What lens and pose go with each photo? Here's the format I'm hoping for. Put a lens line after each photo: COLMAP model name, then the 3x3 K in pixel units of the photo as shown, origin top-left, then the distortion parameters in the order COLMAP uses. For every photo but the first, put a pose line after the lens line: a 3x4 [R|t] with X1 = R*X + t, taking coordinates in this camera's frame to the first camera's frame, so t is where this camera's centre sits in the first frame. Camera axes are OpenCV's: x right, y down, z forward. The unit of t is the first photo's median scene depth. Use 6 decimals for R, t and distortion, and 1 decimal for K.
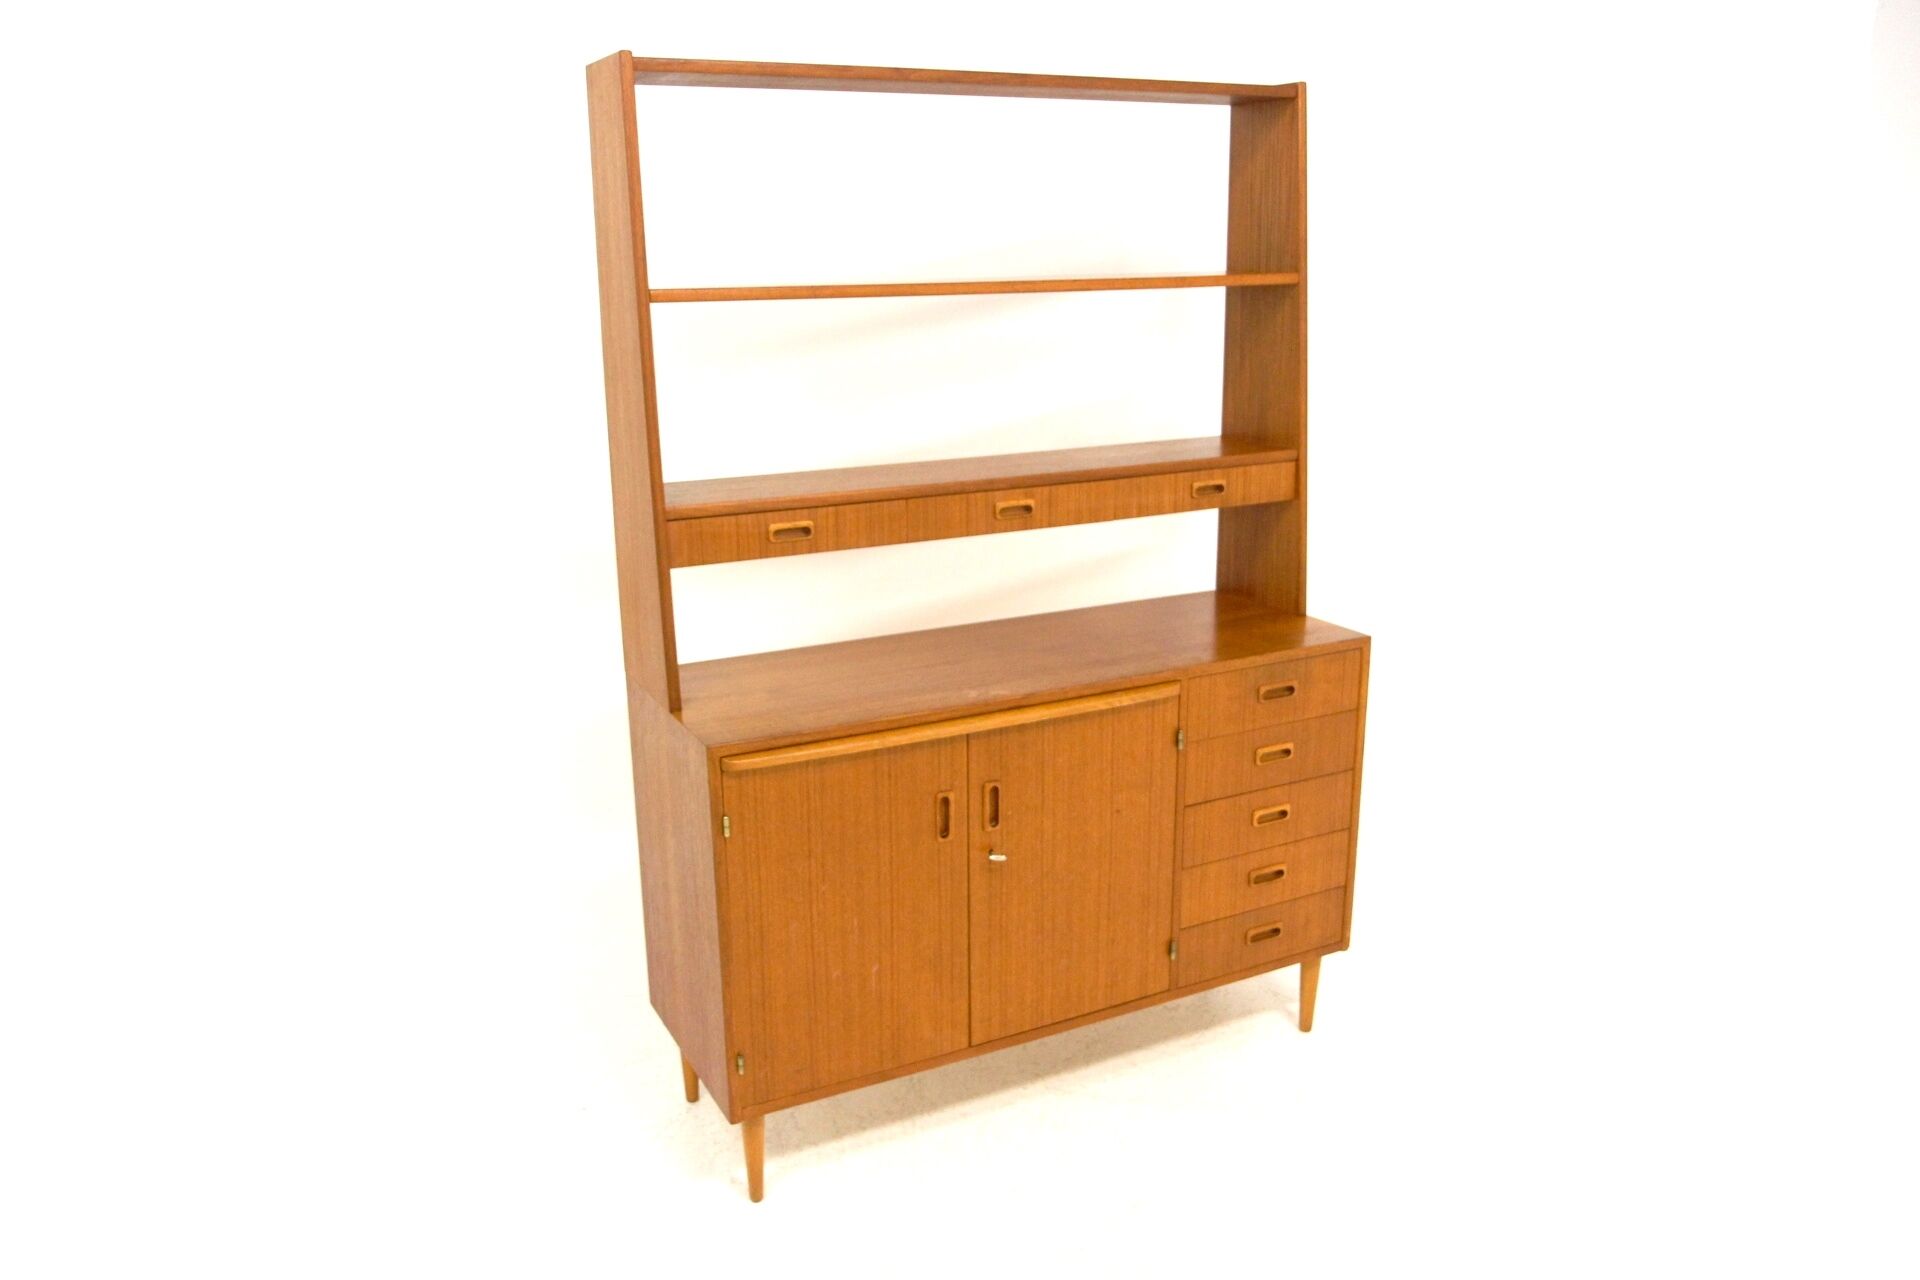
lens RADIAL K [[1517.0, 0, 960.0], [0, 1517.0, 640.0], [0, 0, 1]] dist [-0.061682, -0.001382]
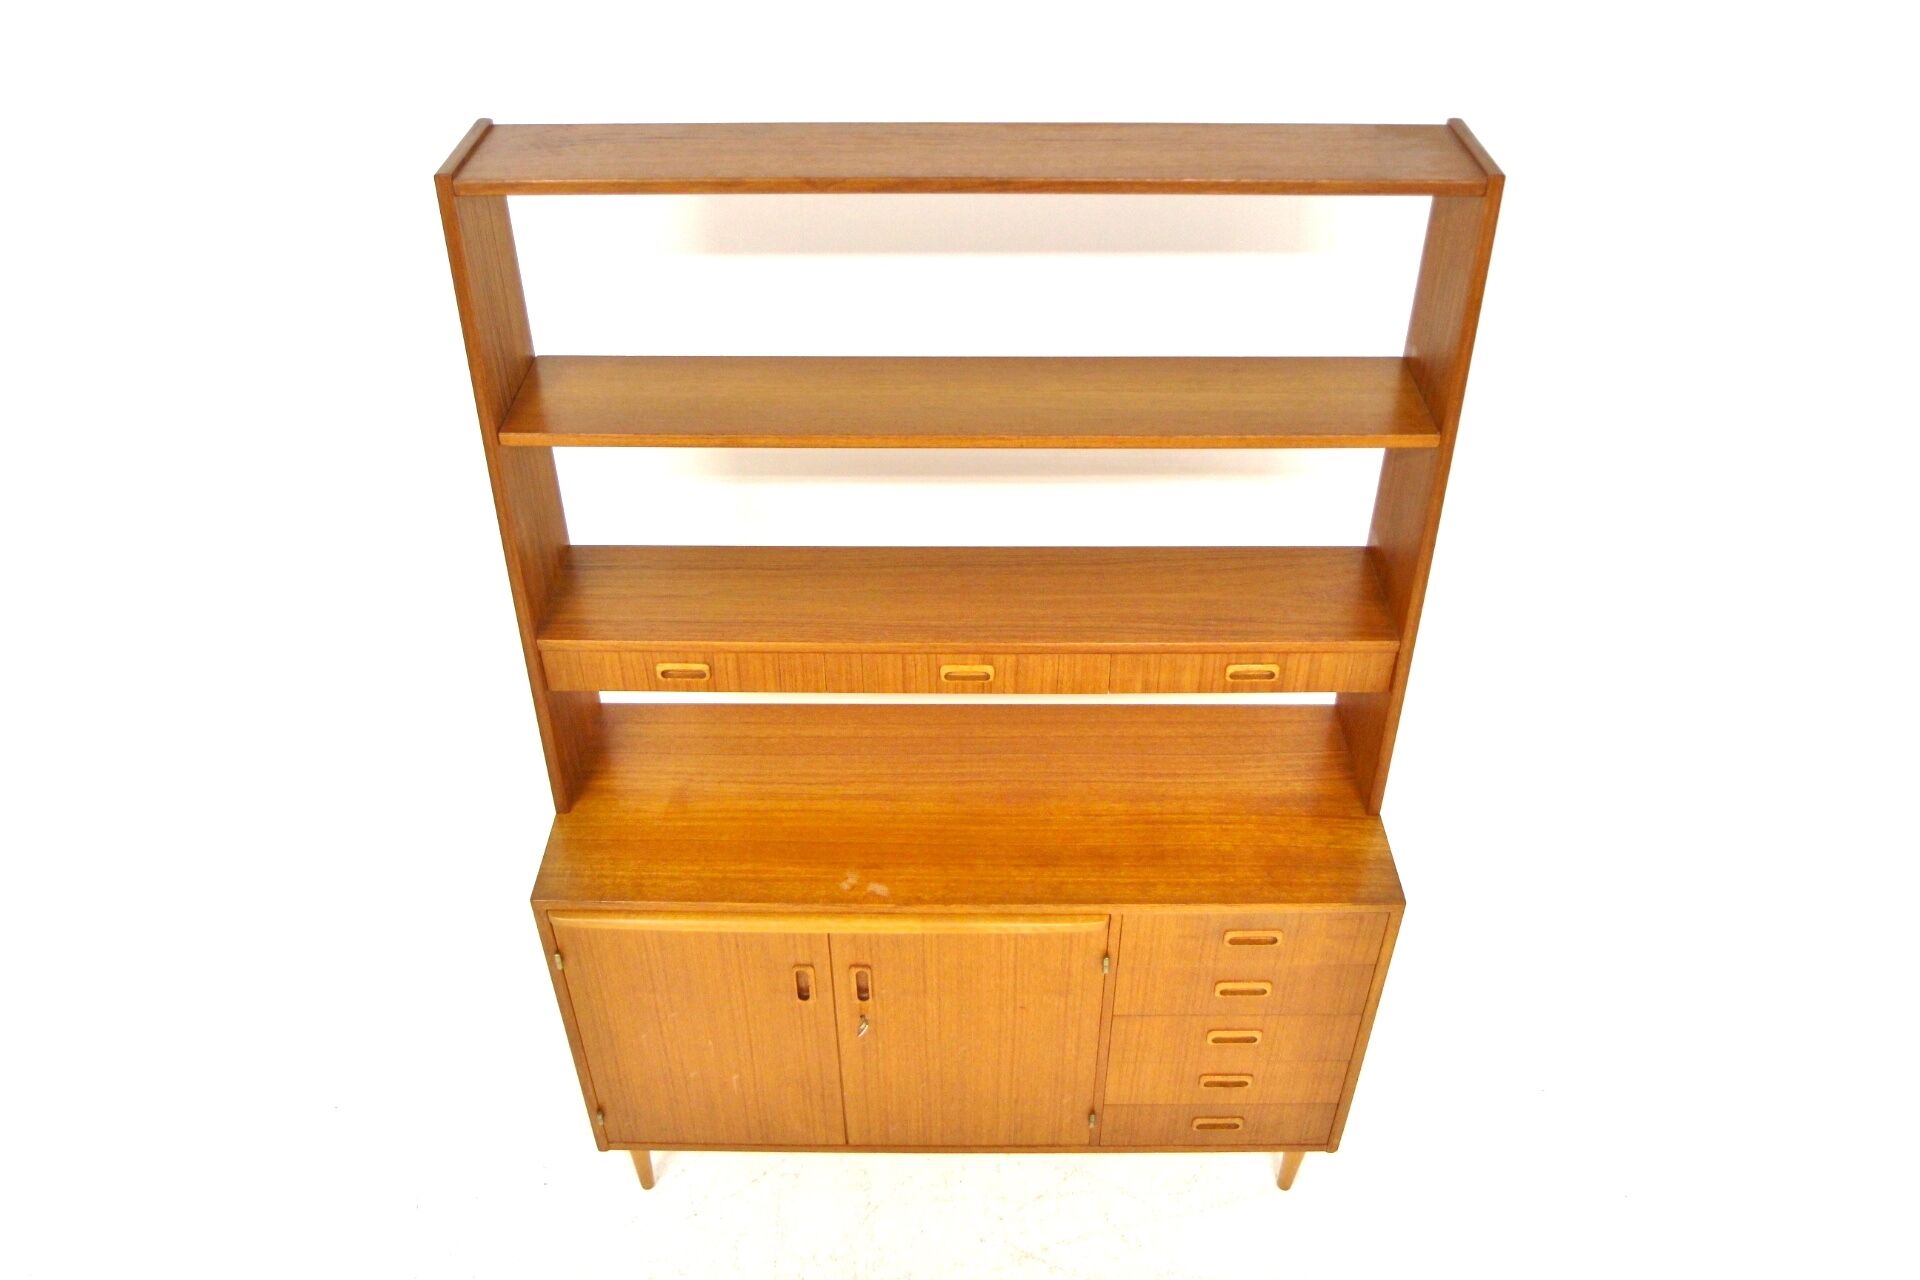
lens RADIAL K [[1517.0, 0, 960.0], [0, 1517.0, 640.0], [0, 0, 1]] dist [-0.061682, -0.001382]
pose [[0.883698, 0.295716, -0.362807, 0.335122], [-0.127536, 0.897936, 0.421243, -0.460500], [0.450346, -0.325981, 0.831219, 0.310462]]
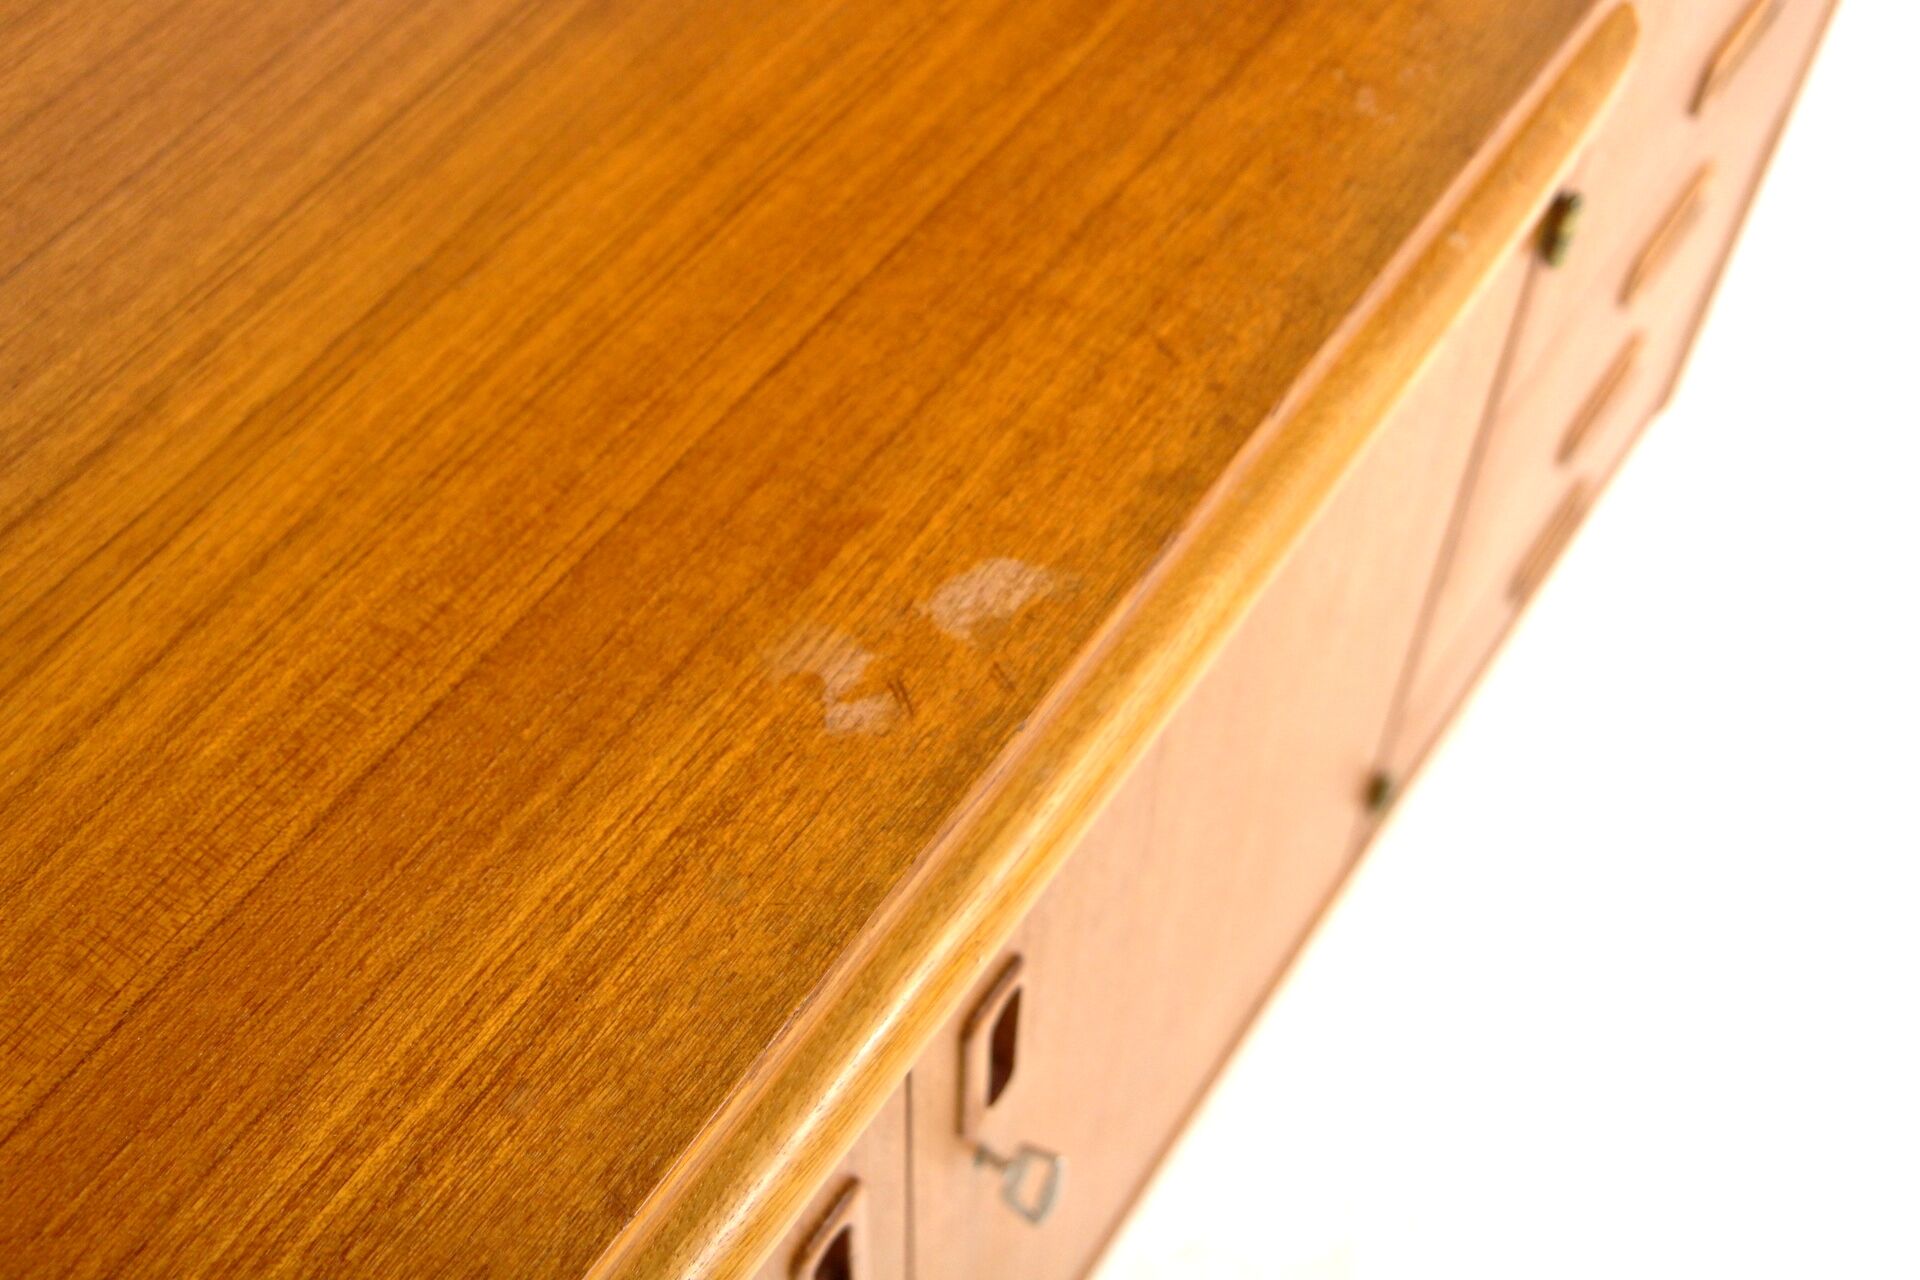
lens RADIAL K [[2384.9, 0, 960.0], [0, 2384.9, 640.0], [0, 0, 1]] dist [0.002285, 0.000872]
pose [[0.884050, -0.378437, 0.274301, -0.043691], [0.106185, 0.734147, 0.670636, -0.126977], [-0.455171, -0.563750, 0.689207, 0.786694]]
